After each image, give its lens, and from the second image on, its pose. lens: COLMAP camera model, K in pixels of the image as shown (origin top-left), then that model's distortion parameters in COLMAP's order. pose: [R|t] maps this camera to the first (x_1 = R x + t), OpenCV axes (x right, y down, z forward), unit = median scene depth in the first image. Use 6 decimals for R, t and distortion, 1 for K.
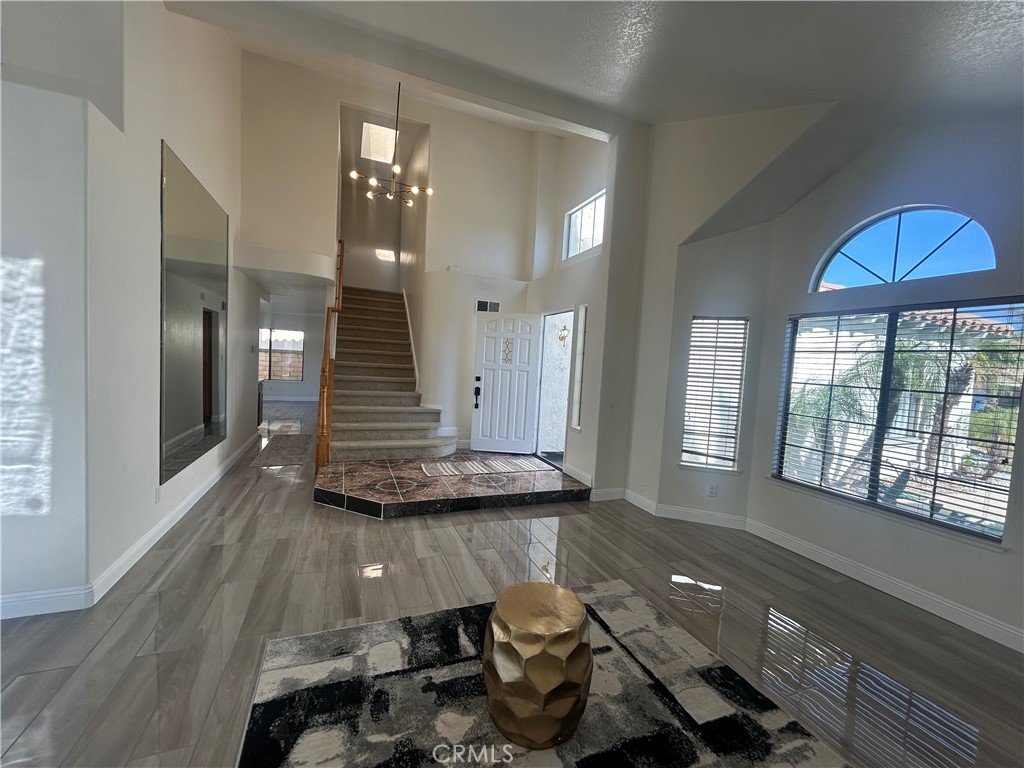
lens RADIAL K [[412.8, 0, 511.9], [0, 412.8, 387.3], [0, 0, 1]] dist [0.003247, 0.000325]
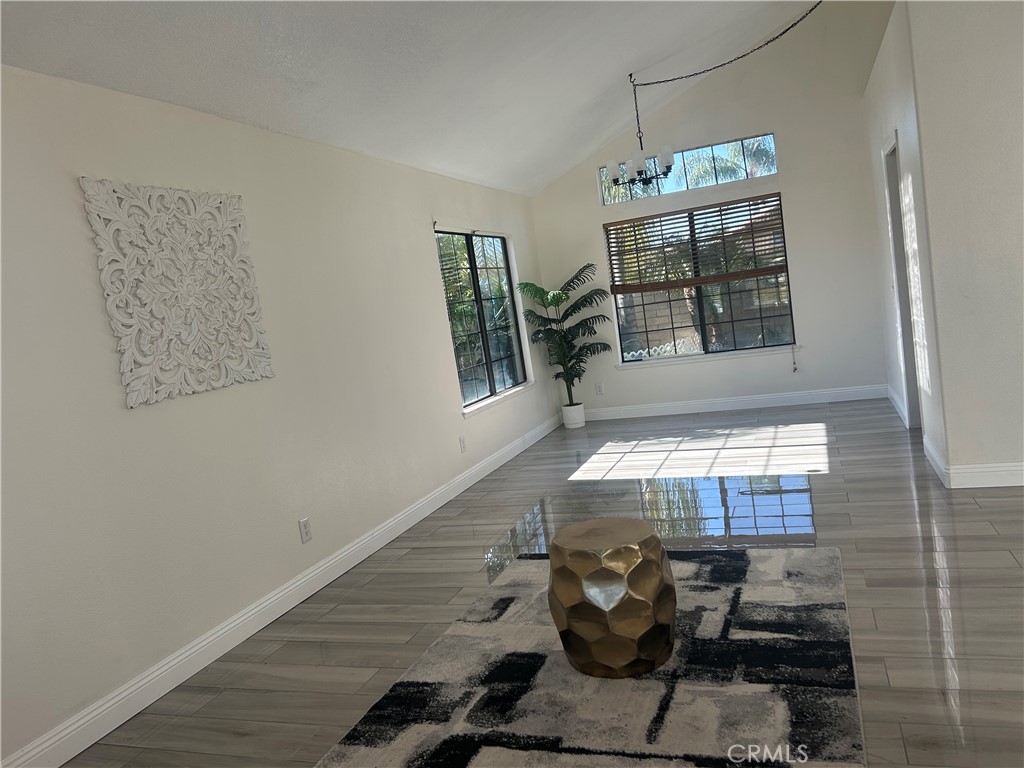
lens RADIAL K [[769.3, 0, 515.1], [0, 769.3, 384.7], [0, 0, 1]] dist [0.053093, -0.047039]
pose [[-0.674073, 0.114507, -0.729736, 1.203143], [0.054717, 0.992938, 0.105265, 0.031488], [0.736636, 0.031027, -0.675578, 1.745533]]
